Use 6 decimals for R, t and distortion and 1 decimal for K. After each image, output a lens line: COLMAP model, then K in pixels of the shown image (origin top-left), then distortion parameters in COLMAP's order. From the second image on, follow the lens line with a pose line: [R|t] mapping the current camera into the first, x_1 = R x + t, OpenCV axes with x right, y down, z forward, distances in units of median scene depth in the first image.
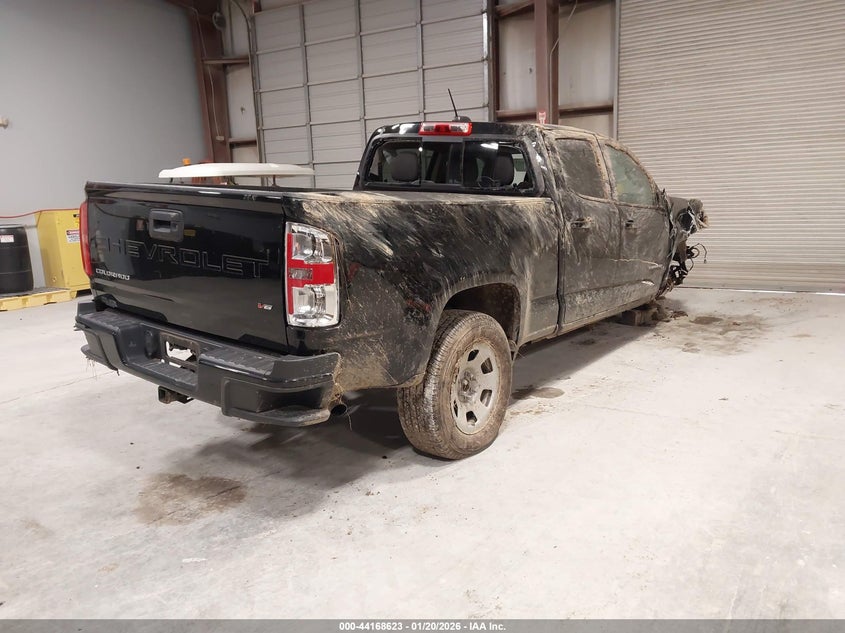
lens RADIAL K [[688.5, 0, 419.6], [0, 688.5, 318.5], [0, 0, 1]] dist [0.010942, 0.010155]
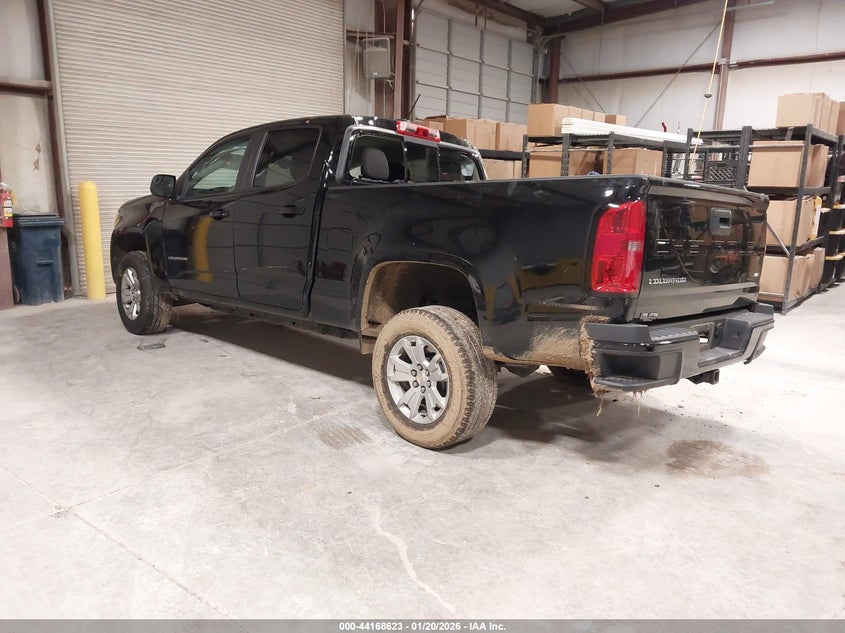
lens RADIAL K [[688.5, 0, 419.3], [0, 688.5, 315.8], [0, 0, 1]] dist [0.010942, 0.010155]
pose [[0.109325, -0.160197, 0.981012, -1.219814], [0.167487, 0.975786, 0.140679, -0.178033], [-0.979794, 0.148927, 0.133509, 1.068246]]
